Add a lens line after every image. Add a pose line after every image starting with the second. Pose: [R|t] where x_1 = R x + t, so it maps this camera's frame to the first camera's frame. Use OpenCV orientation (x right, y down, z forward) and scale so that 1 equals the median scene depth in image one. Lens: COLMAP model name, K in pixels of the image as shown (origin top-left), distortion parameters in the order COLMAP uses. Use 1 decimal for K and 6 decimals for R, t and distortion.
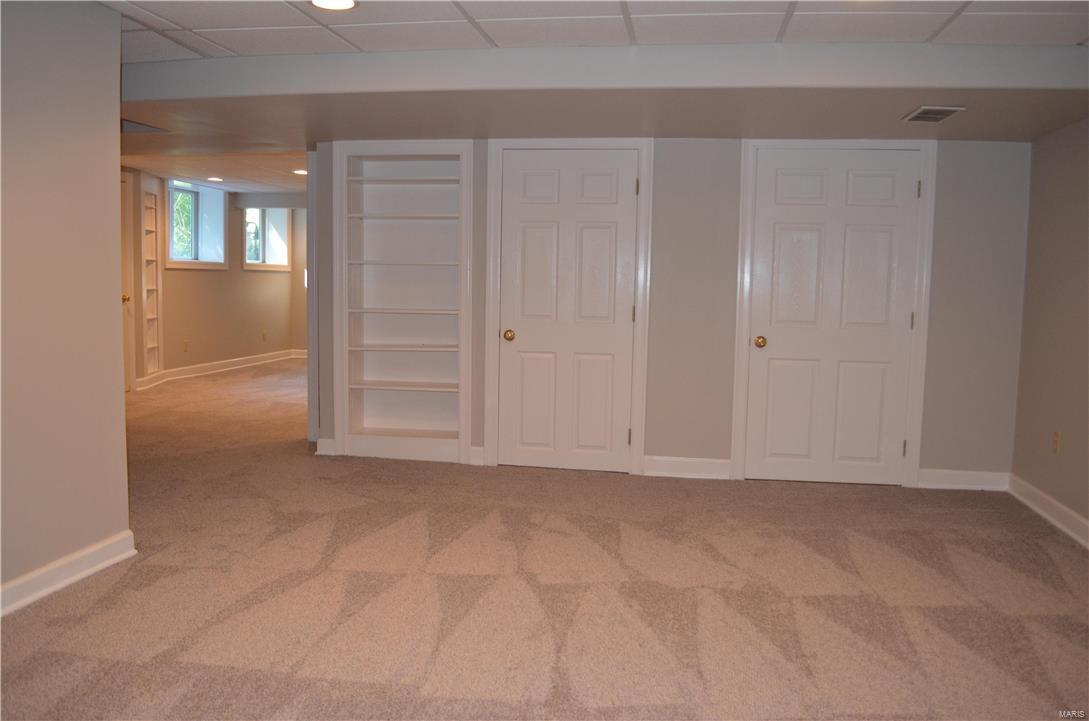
lens RADIAL K [[864.4, 0, 563.4], [0, 864.4, 362.1], [0, 0, 1]] dist [-0.074519, 0.000734]
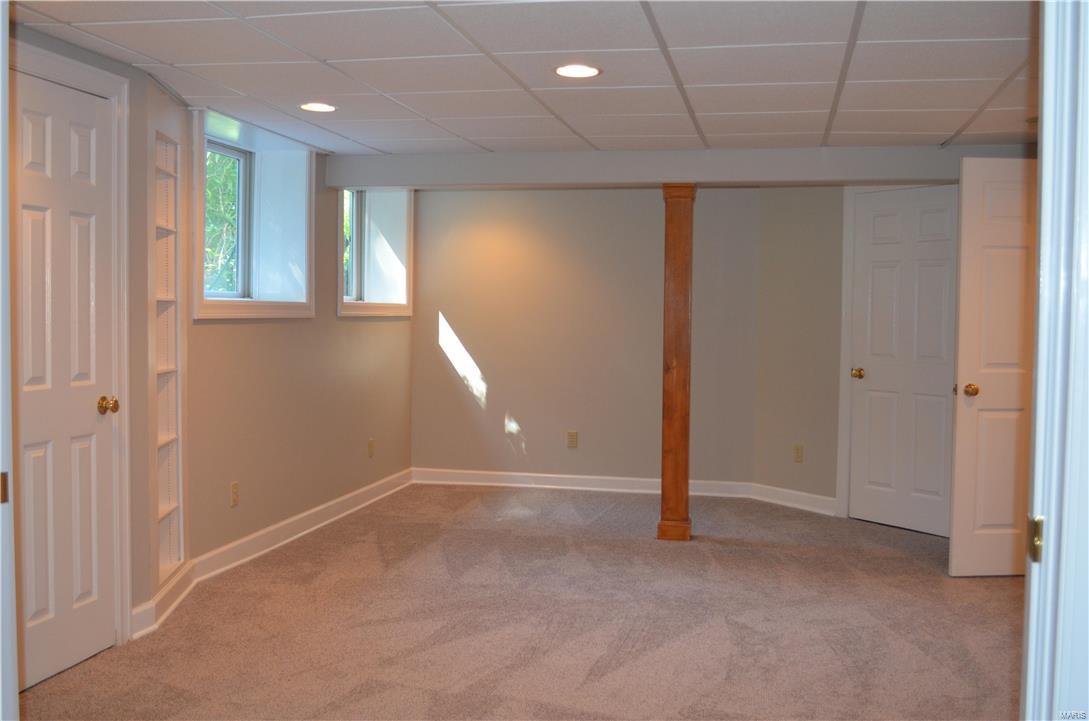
lens RADIAL K [[1052.4, 0, 544.5], [0, 1052.4, 360.5], [0, 0, 1]] dist [-0.052775, -0.014163]
pose [[0.998680, -0.010719, -0.050235, -0.247955], [0.008379, 0.998880, -0.046564, -0.059182], [0.050678, 0.046082, 0.997651, 0.451749]]
